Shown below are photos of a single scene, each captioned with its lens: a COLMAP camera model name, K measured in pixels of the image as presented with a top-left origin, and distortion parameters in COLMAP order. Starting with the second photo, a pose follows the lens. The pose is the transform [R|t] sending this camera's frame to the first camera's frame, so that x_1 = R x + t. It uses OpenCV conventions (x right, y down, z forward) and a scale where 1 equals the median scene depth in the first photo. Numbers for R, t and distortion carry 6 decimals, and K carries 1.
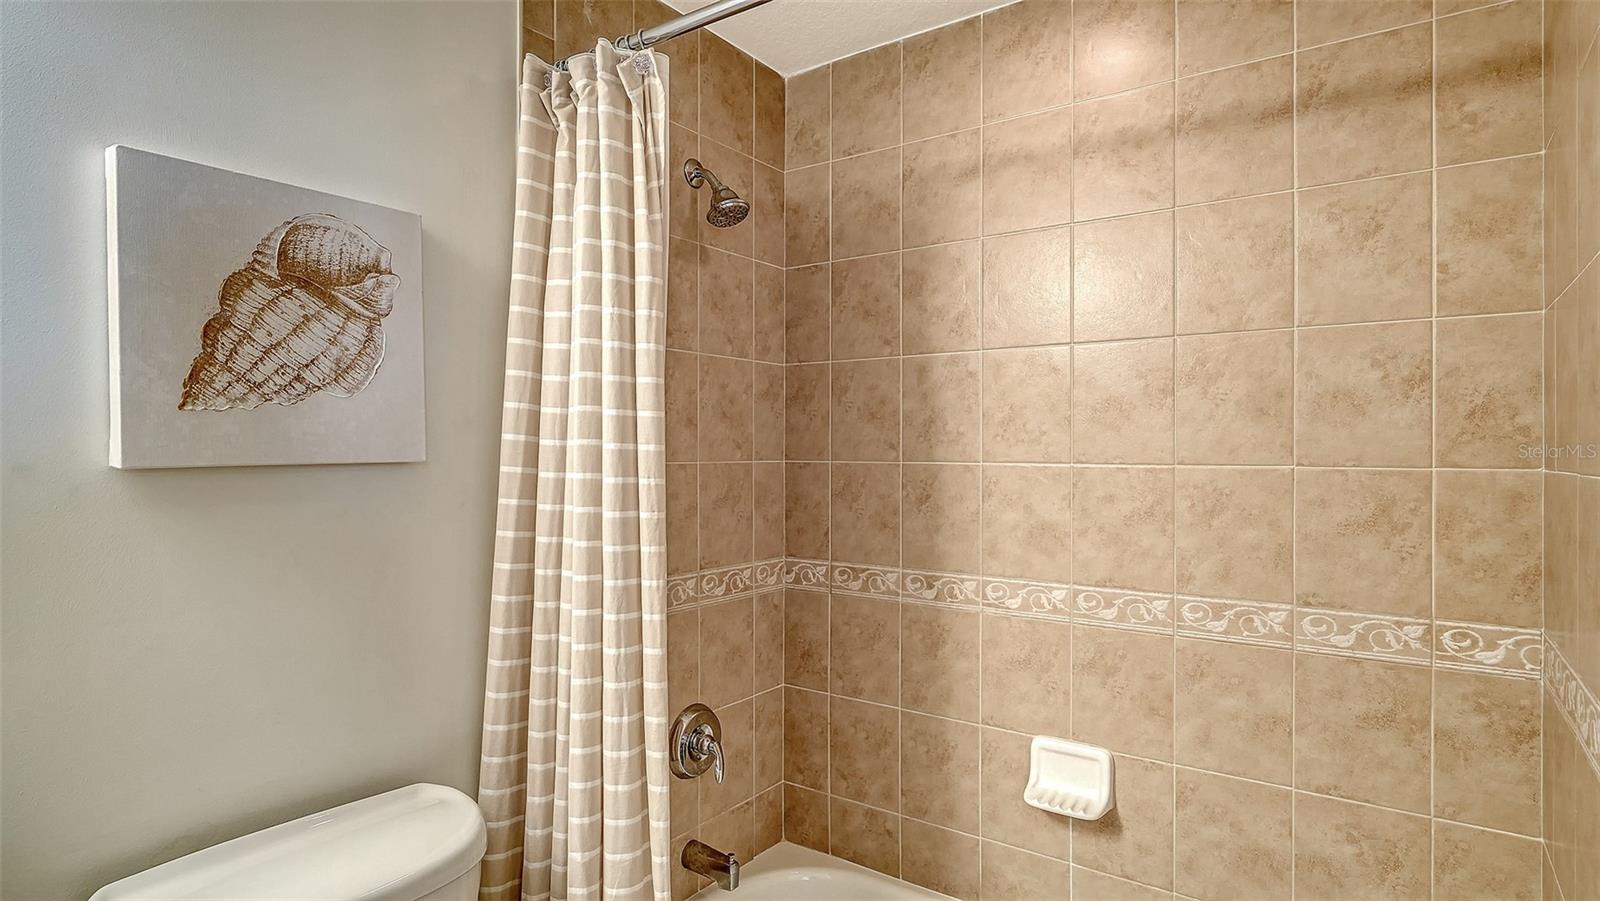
lens RADIAL K [[850.4, 0, 797.7], [0, 850.4, 450.7], [0, 0, 1]] dist [-0.000742, -0.001758]
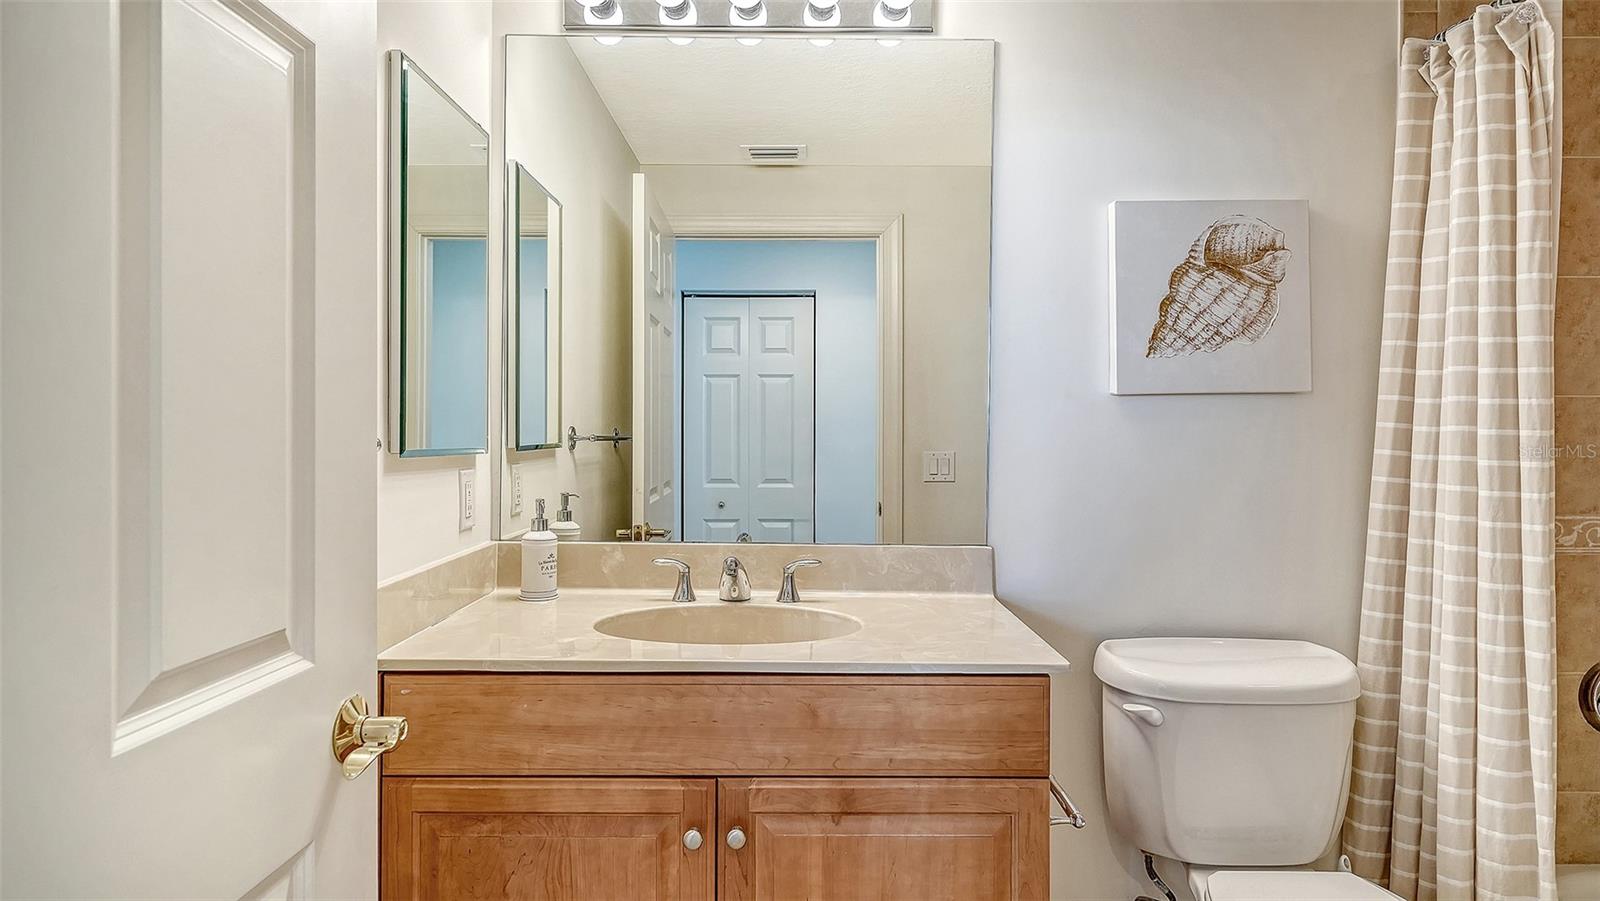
lens RADIAL K [[883.1, 0, 797.3], [0, 883.1, 440.3], [0, 0, 1]] dist [0.003087, 0.000222]
pose [[0.580886, 0.007056, -0.813955, 0.196868], [0.000760, 0.999957, 0.009211, 0.073494], [0.813985, -0.005969, 0.580856, -0.403446]]
